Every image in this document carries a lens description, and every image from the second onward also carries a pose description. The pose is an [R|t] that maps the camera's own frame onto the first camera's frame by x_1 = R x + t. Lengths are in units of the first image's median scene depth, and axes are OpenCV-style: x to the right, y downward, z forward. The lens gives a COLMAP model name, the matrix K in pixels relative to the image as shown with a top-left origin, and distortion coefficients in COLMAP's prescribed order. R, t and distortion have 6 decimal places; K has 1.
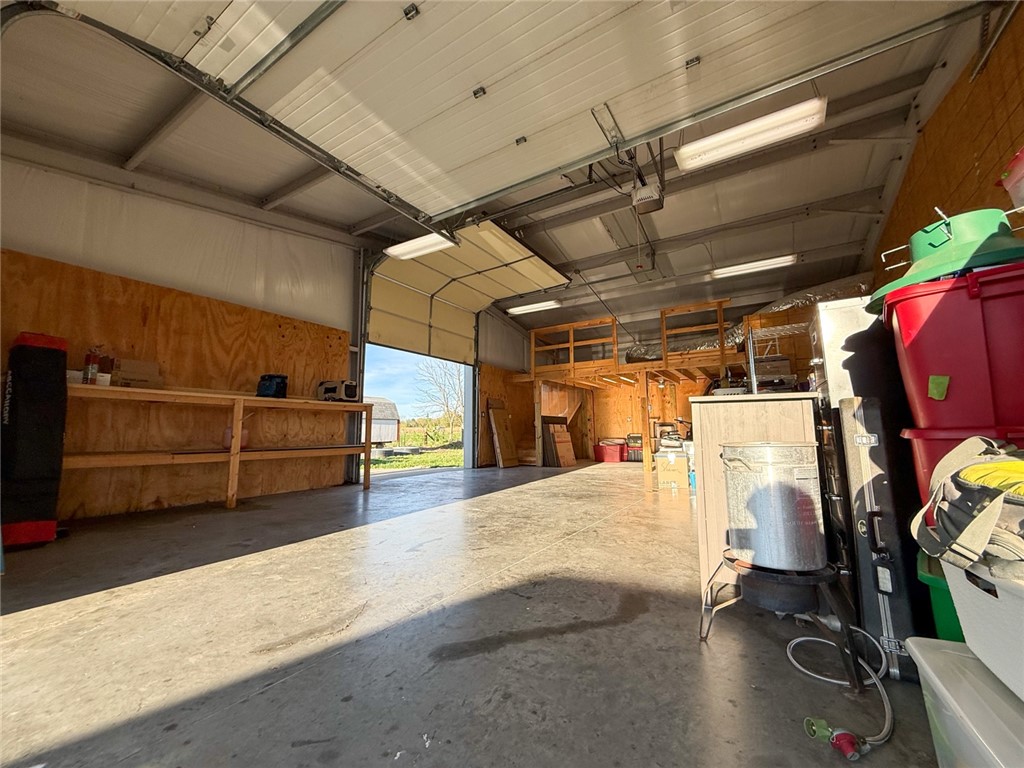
lens RADIAL K [[409.0, 0, 507.5], [0, 409.0, 386.6], [0, 0, 1]] dist [-0.003176, 0.000583]
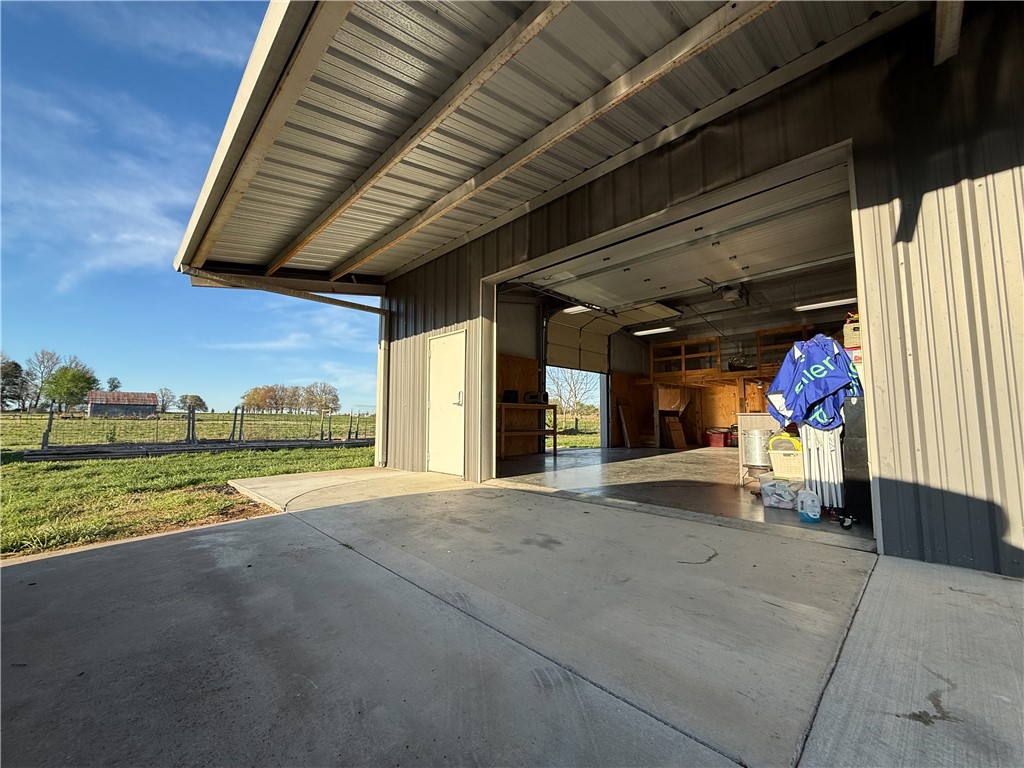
lens RADIAL K [[409.0, 0, 506.5], [0, 409.0, 387.5], [0, 0, 1]] dist [-0.003176, 0.000583]
pose [[0.971244, -0.008202, -0.237944, -0.084283], [0.016072, 0.999385, 0.031151, -0.053789], [0.237542, -0.034080, 0.970779, -0.423590]]
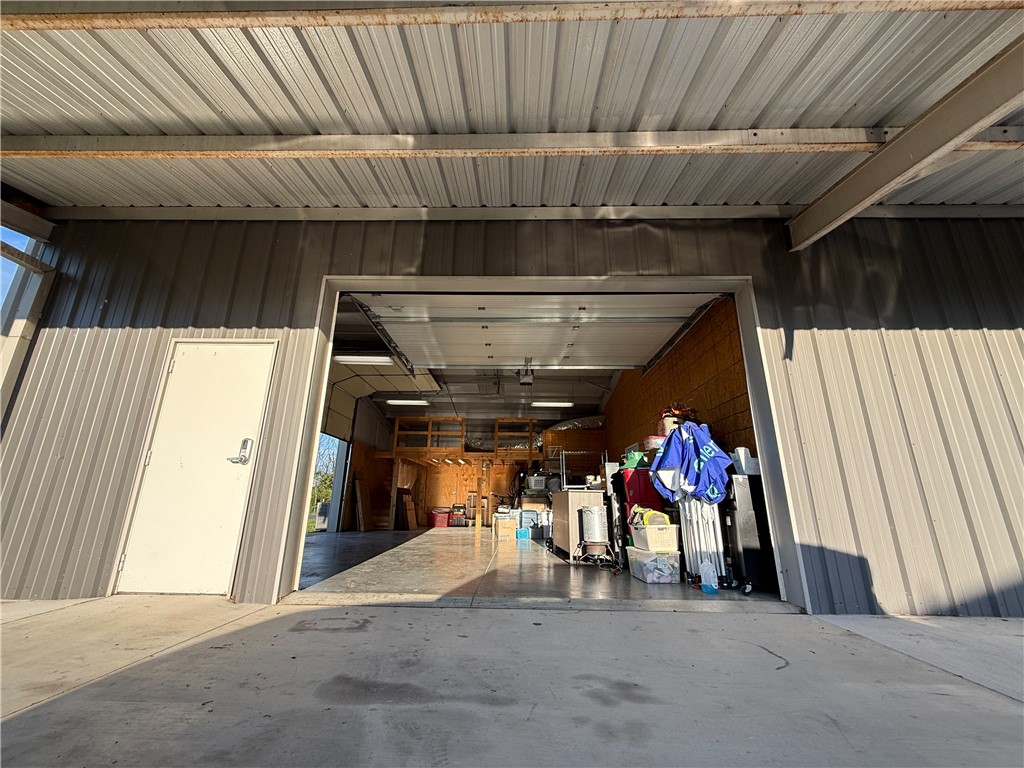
lens RADIAL K [[409.0, 0, 511.3], [0, 409.0, 385.4], [0, 0, 1]] dist [-0.003176, 0.000583]
pose [[0.853548, 0.162557, 0.495006, -0.292991], [-0.076997, 0.979006, -0.188732, -0.024501], [-0.515293, 0.122978, 0.848145, -0.268400]]
